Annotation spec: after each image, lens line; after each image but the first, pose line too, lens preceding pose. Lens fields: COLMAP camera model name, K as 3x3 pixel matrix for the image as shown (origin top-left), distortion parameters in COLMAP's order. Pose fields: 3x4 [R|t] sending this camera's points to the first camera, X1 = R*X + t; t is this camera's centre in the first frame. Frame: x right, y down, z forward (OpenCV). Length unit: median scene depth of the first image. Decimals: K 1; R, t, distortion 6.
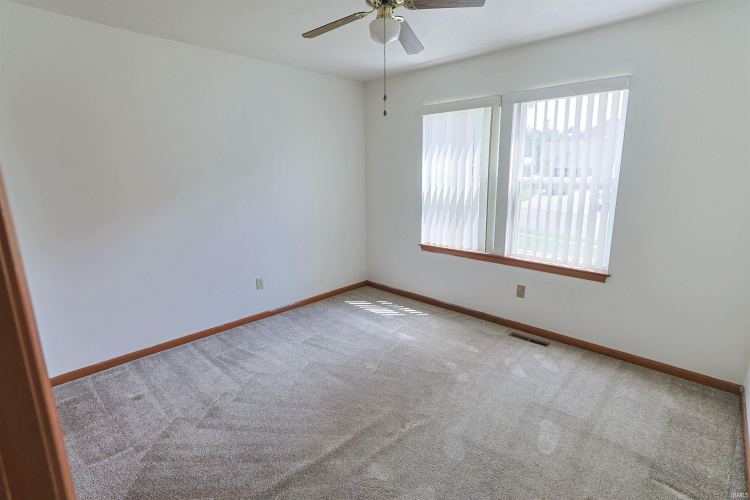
lens RADIAL K [[358.4, 0, 375.8], [0, 358.4, 247.4], [0, 0, 1]] dist [-0.018554, 0.010167]
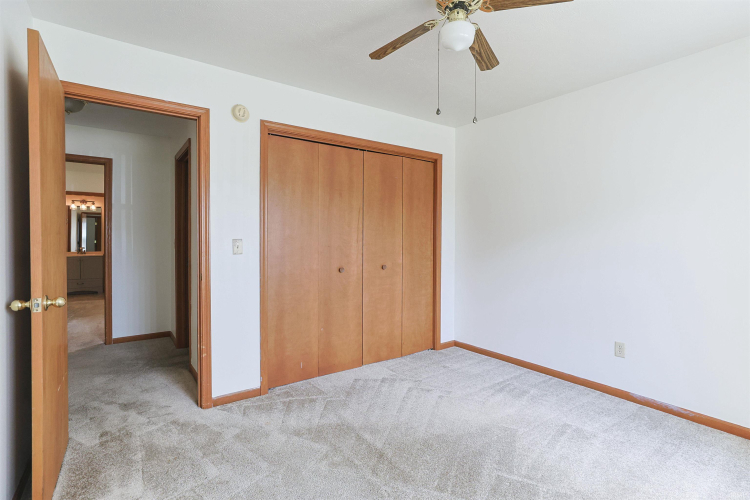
lens RADIAL K [[358.4, 0, 375.3], [0, 358.4, 246.0], [0, 0, 1]] dist [-0.018554, 0.010167]
pose [[-0.179872, 0.025907, -0.983349, 0.620627], [-0.208021, 0.976044, 0.063765, -0.064305], [0.961443, 0.216027, -0.170174, 0.706637]]
